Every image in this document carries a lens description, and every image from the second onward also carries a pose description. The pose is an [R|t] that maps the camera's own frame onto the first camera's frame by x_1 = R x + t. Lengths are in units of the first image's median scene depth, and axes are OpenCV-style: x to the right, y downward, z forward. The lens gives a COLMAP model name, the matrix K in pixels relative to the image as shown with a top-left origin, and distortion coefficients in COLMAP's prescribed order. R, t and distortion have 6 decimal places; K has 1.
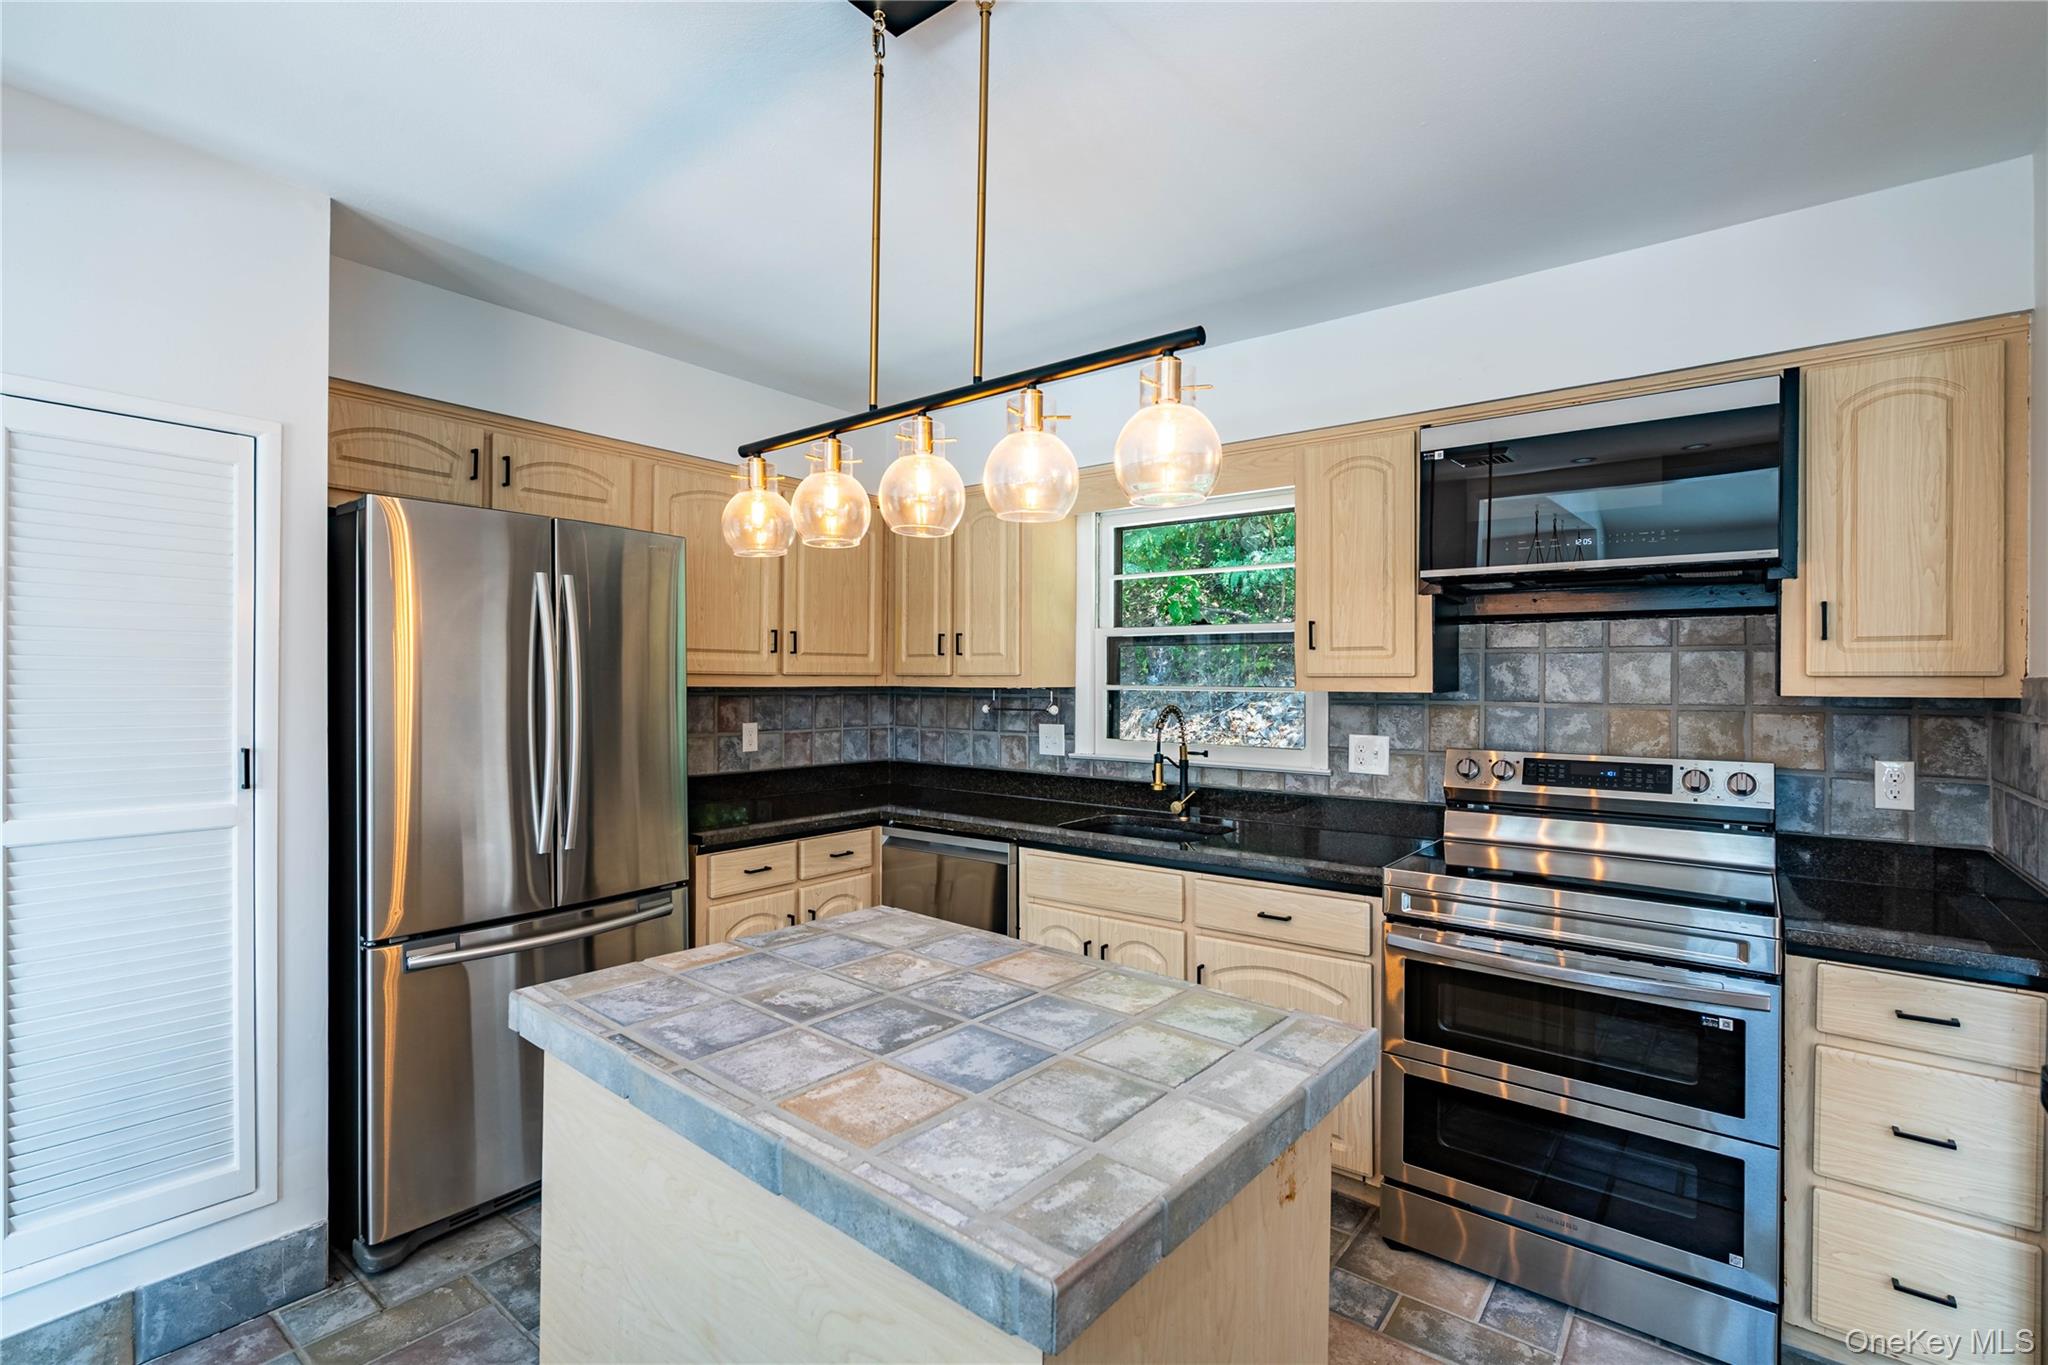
lens RADIAL K [[924.4, 0, 1029.7], [0, 924.4, 679.1], [0, 0, 1]] dist [-0.005845, 0.001306]
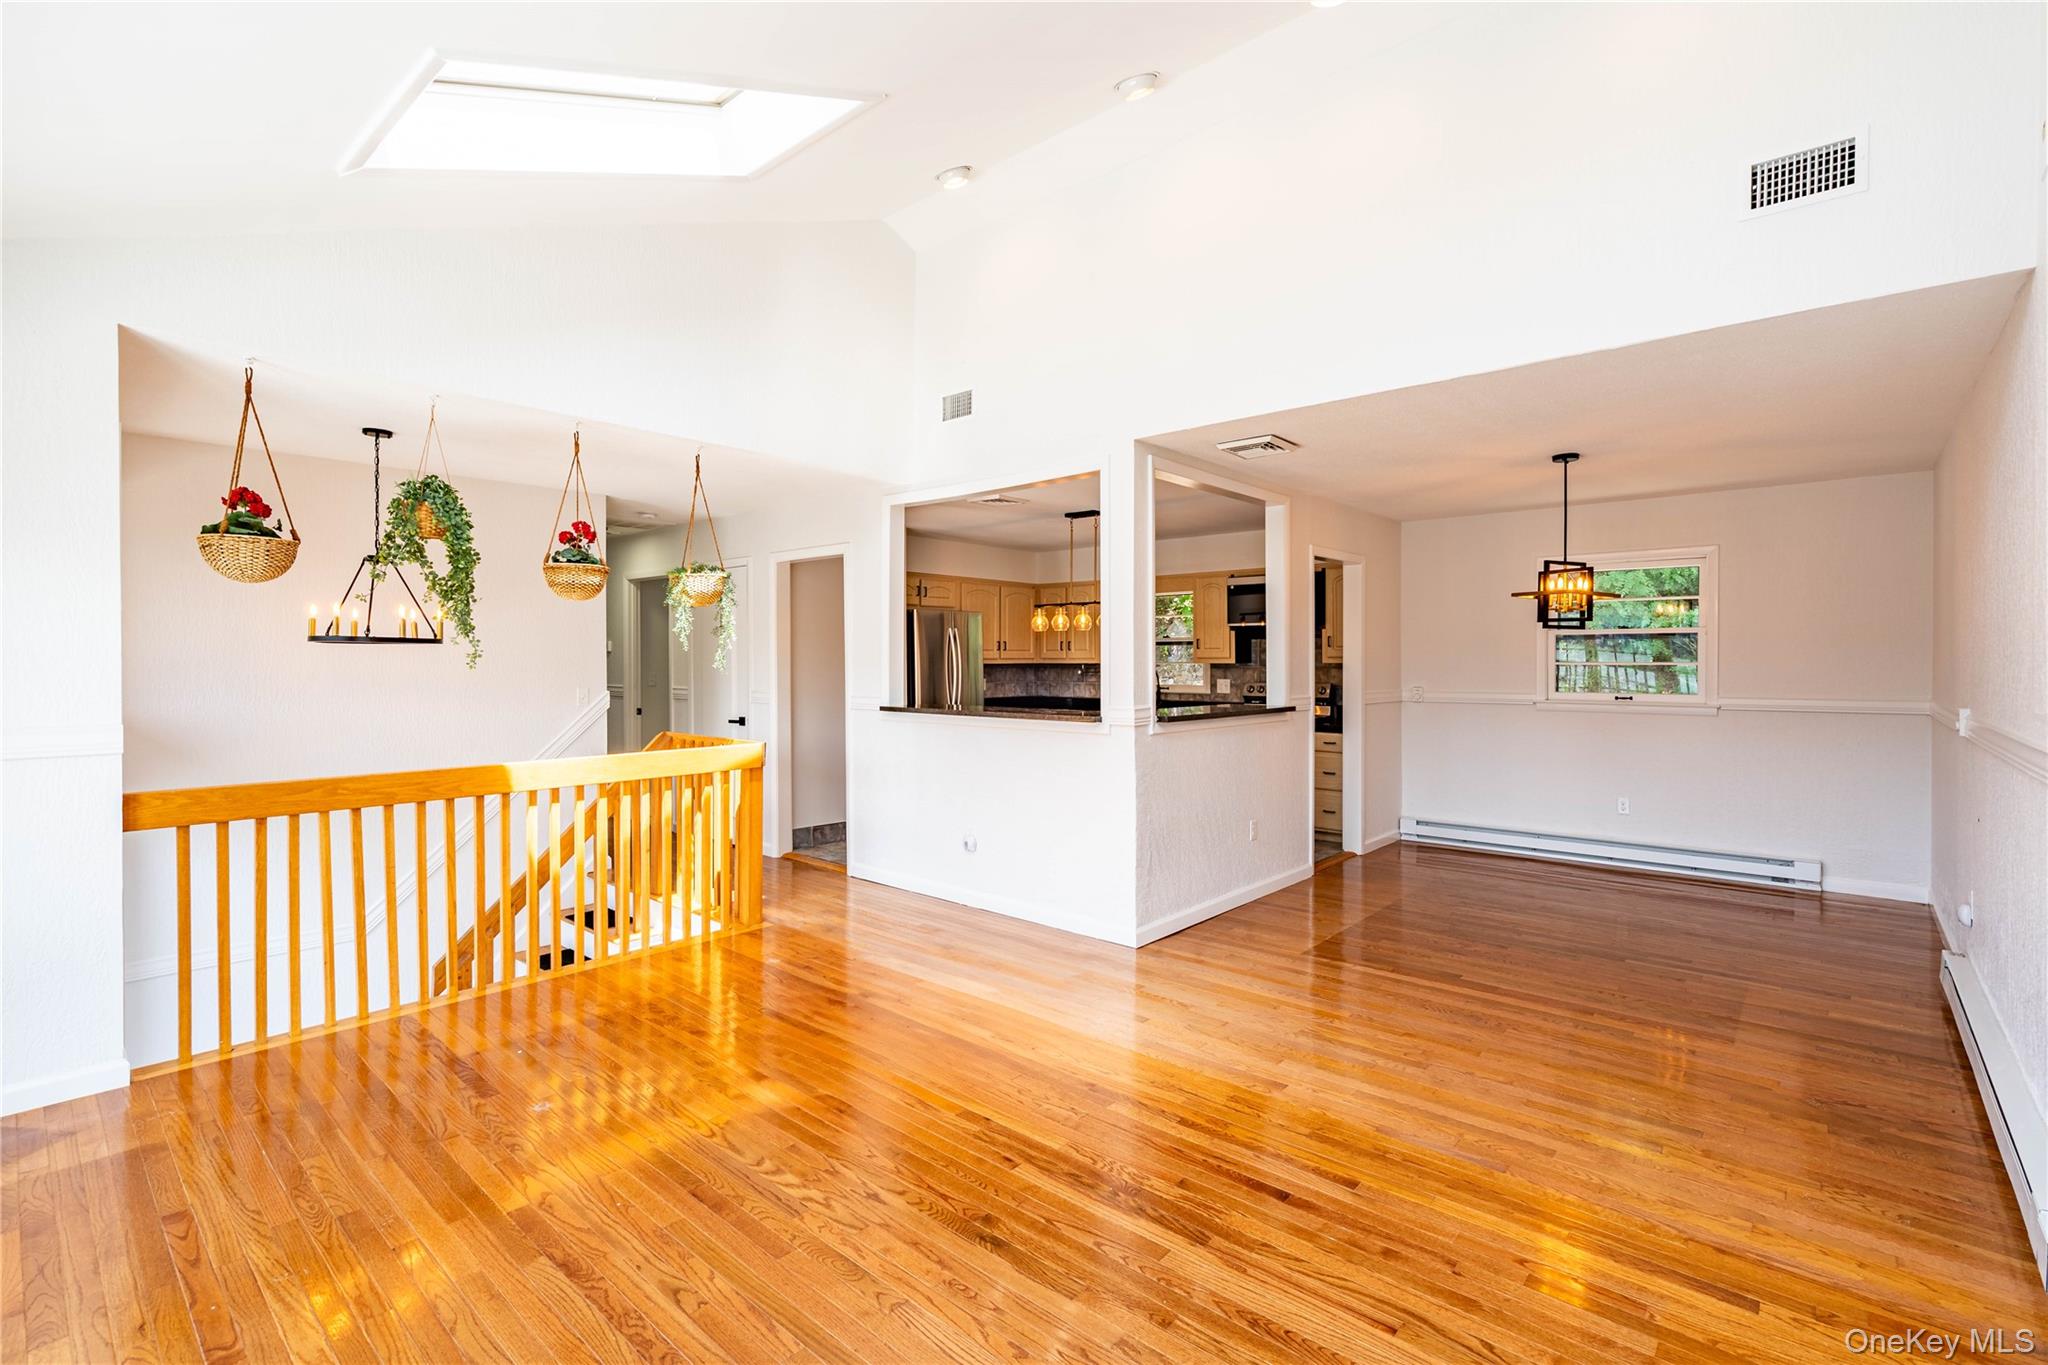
lens RADIAL K [[915.1, 0, 1012.1], [0, 915.1, 670.8], [0, 0, 1]] dist [-0.000992, 0.000548]
pose [[0.997660, -0.006836, -0.068028, -0.080026], [0.007662, 0.999900, 0.011885, -0.001789], [0.067940, -0.012378, 0.997613, -1.823743]]
